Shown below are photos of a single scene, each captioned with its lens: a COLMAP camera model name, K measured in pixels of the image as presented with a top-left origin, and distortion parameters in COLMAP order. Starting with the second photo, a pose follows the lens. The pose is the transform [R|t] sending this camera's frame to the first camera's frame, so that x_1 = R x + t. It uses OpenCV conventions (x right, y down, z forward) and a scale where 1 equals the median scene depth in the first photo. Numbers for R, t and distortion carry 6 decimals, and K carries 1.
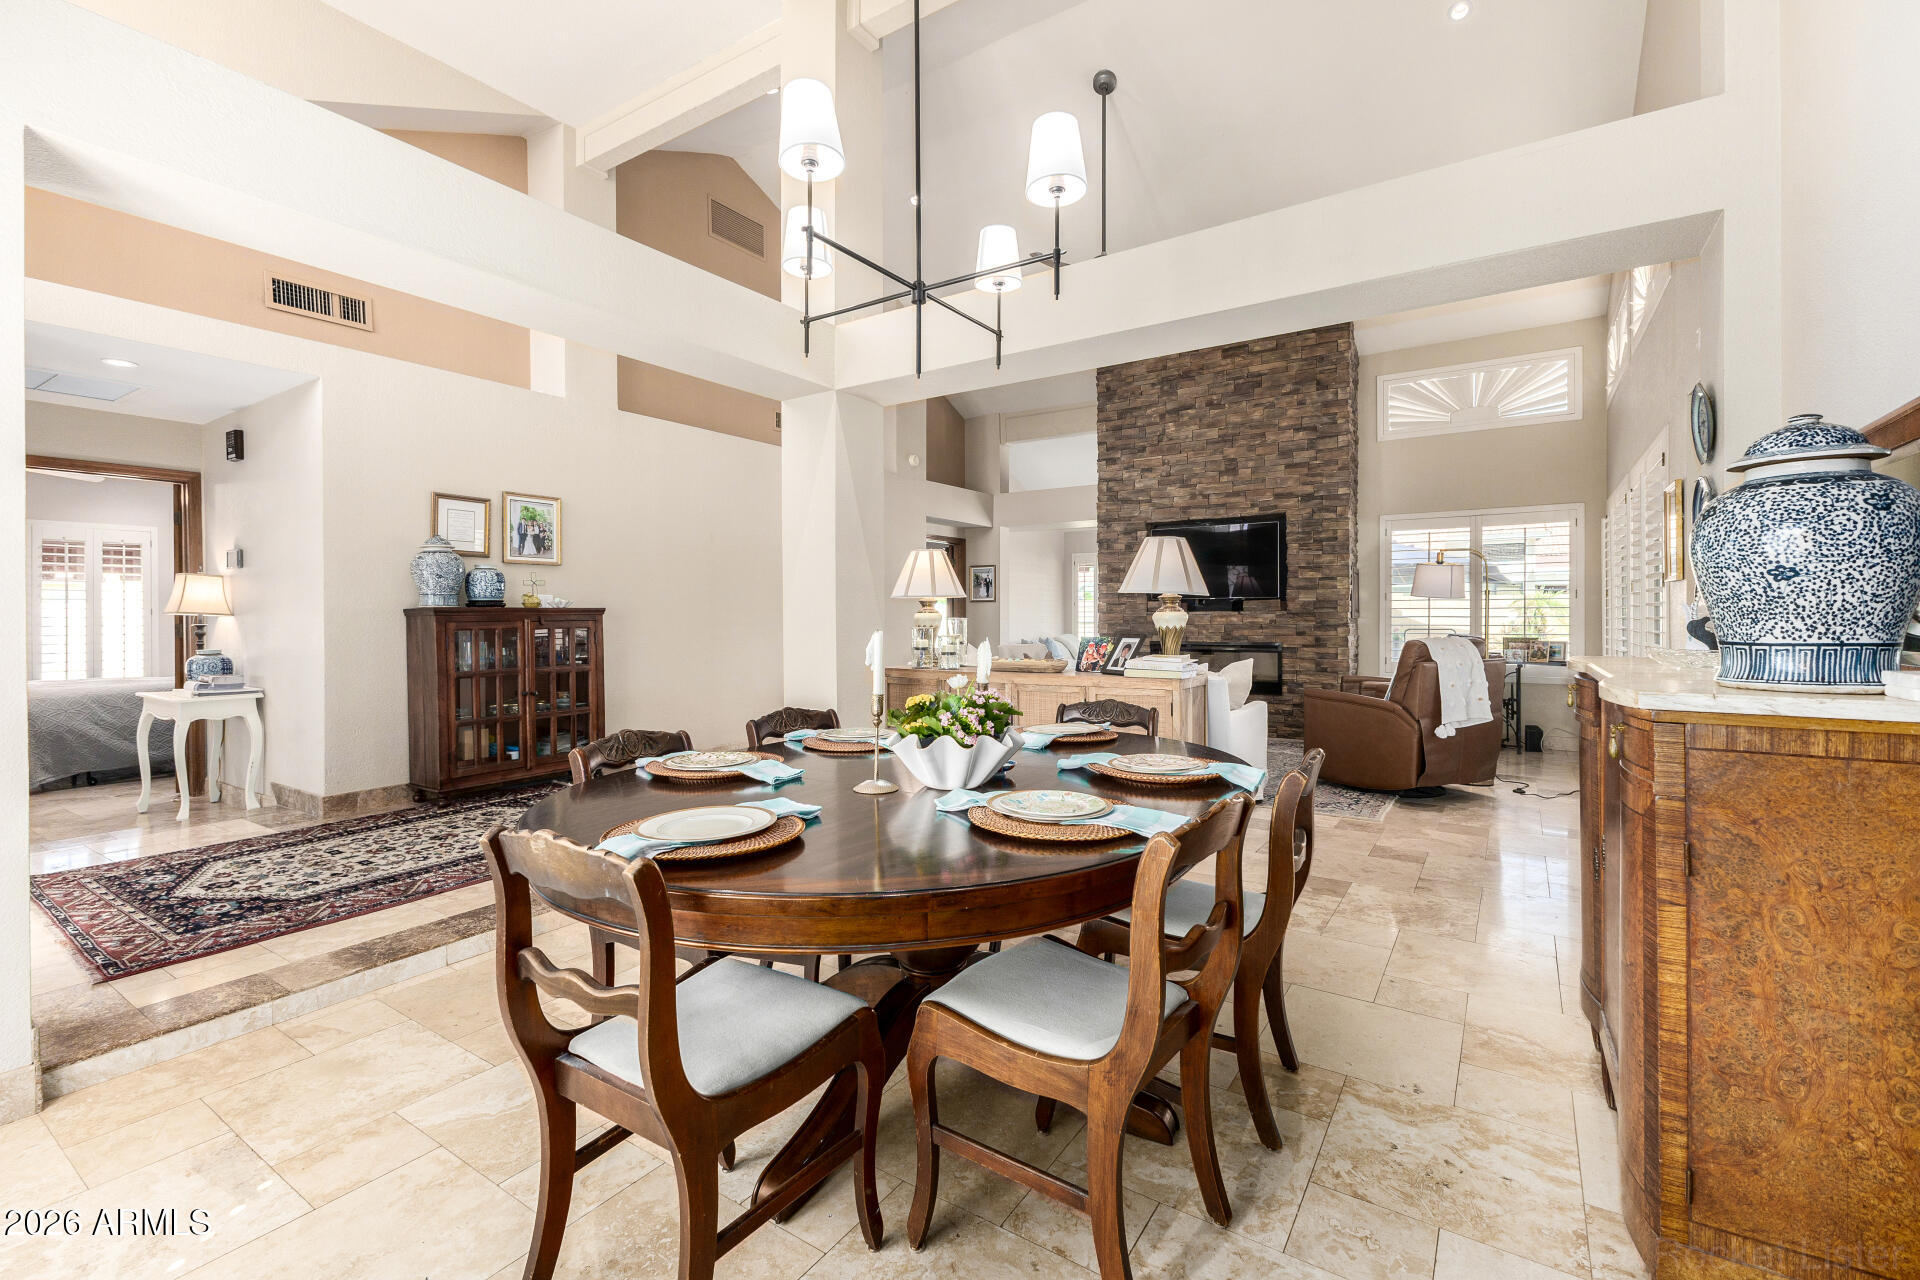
lens RADIAL K [[834.4, 0, 969.9], [0, 834.4, 622.1], [0, 0, 1]] dist [0.010154, -0.003230]
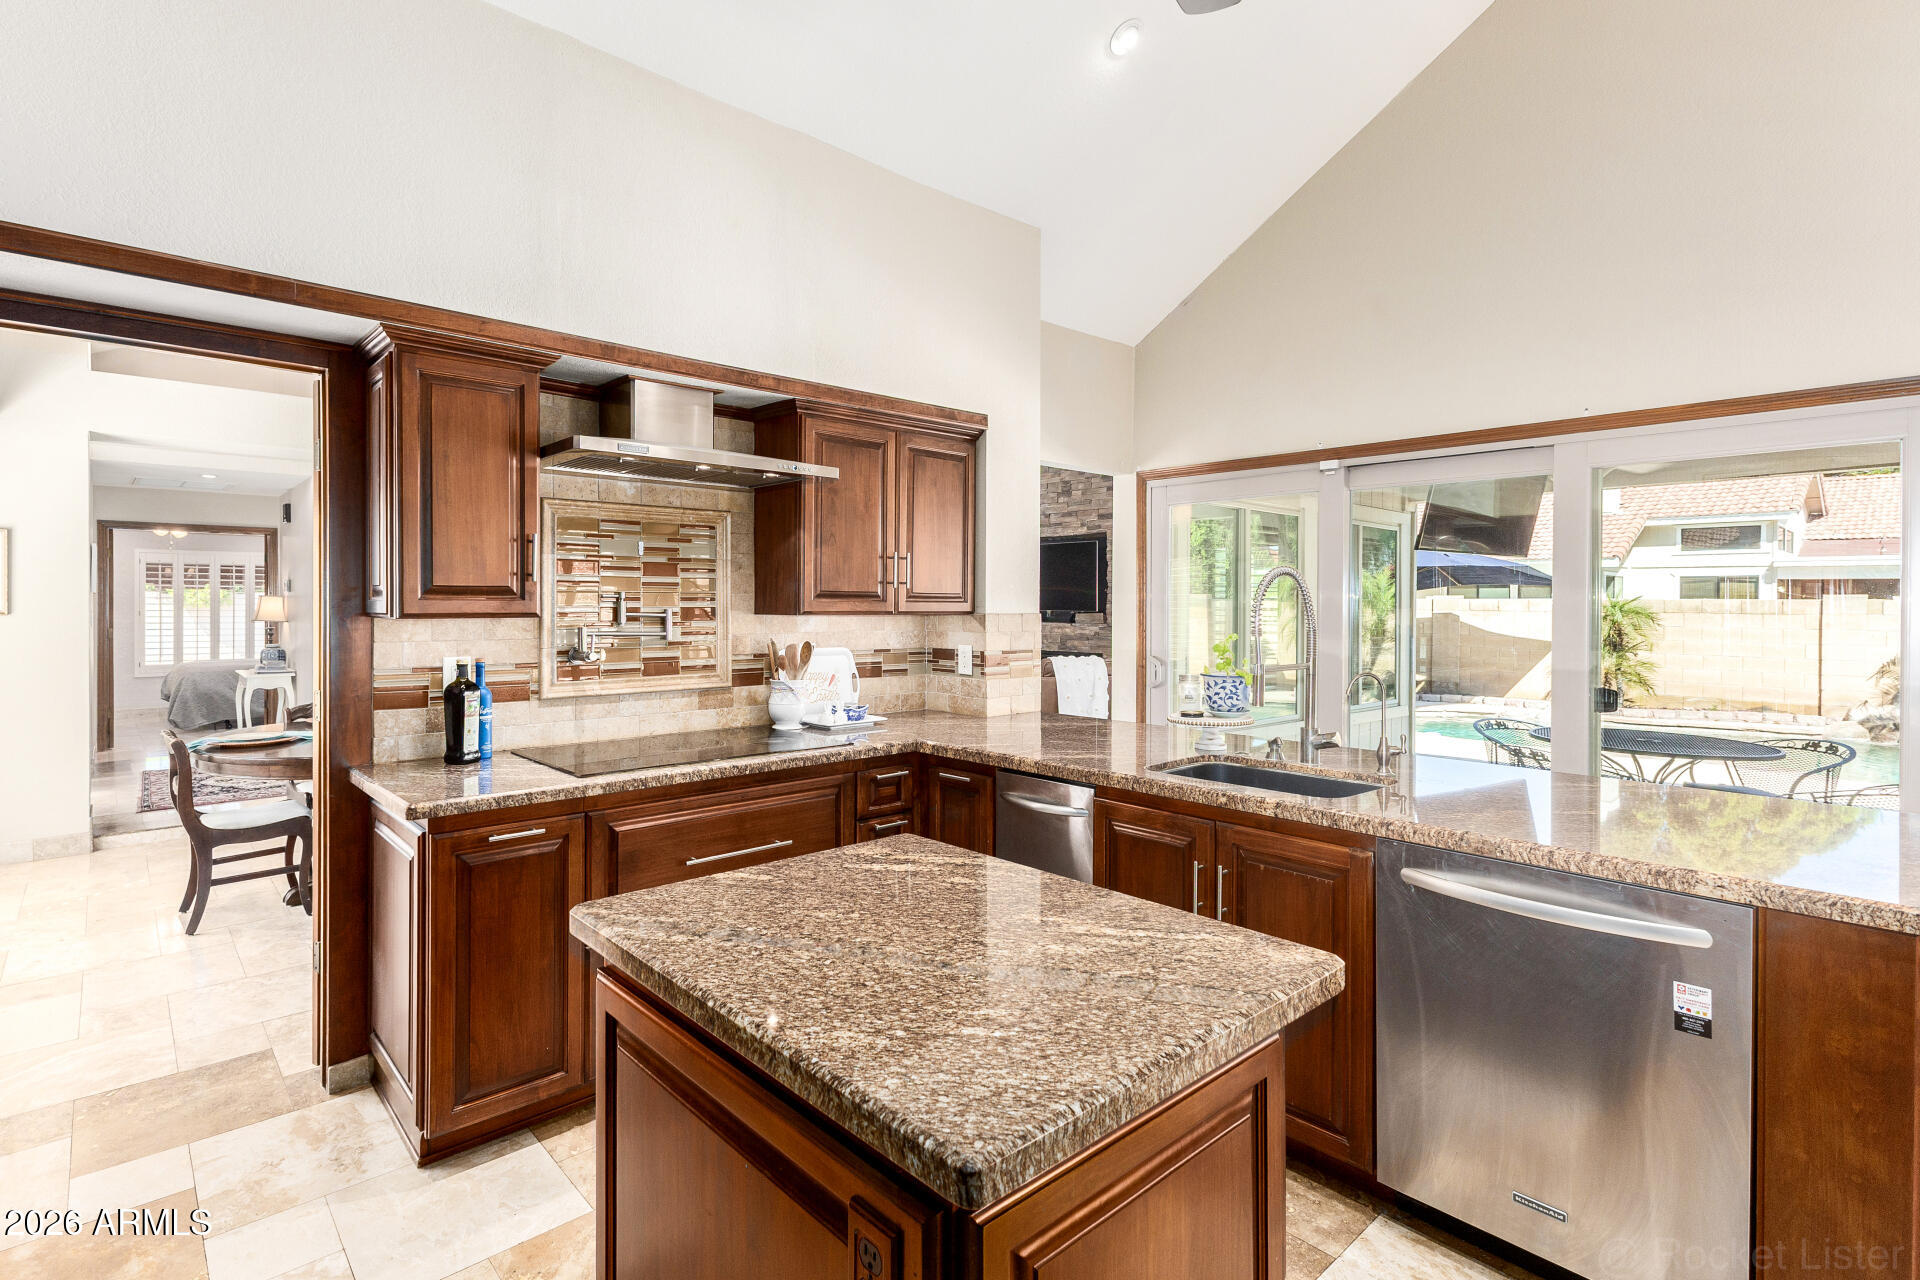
lens RADIAL K [[922.4, 0, 877.1], [0, 922.4, 604.6], [0, 0, 1]] dist [0.012181, -0.000825]
pose [[0.958145, 0.010712, -0.286084, 0.428600], [-0.011829, 0.999928, -0.002178, -0.031604], [0.286040, 0.005470, 0.958202, -0.213113]]
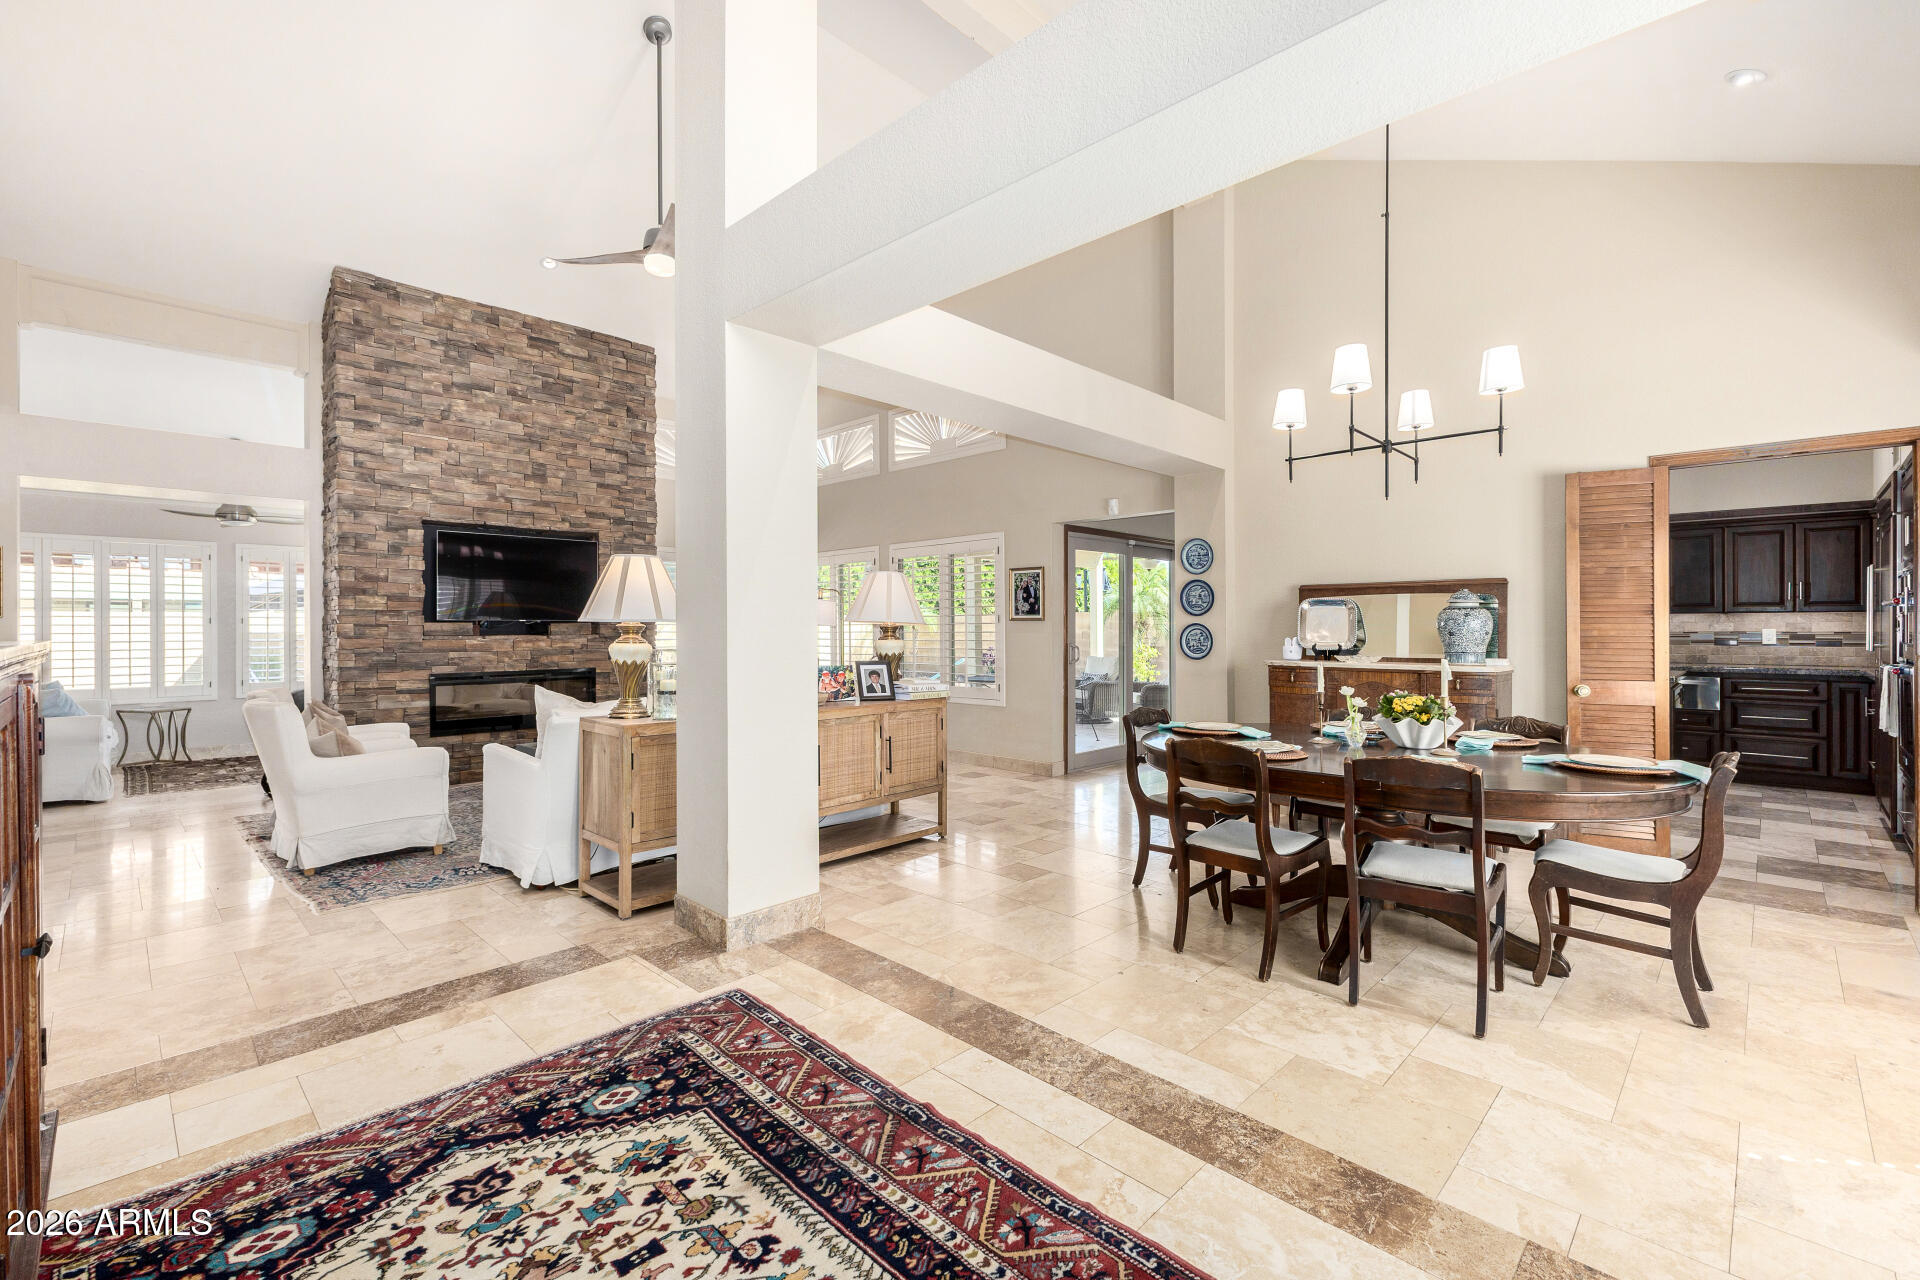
lens RADIAL K [[834.4, 0, 946.4], [0, 834.4, 628.4], [0, 0, 1]] dist [0.010154, -0.003230]
pose [[0.184304, 0.000391, 0.982869, -0.489133], [0.006855, 0.999975, -0.001683, -0.015964], [-0.982845, 0.007048, 0.184297, 0.419772]]
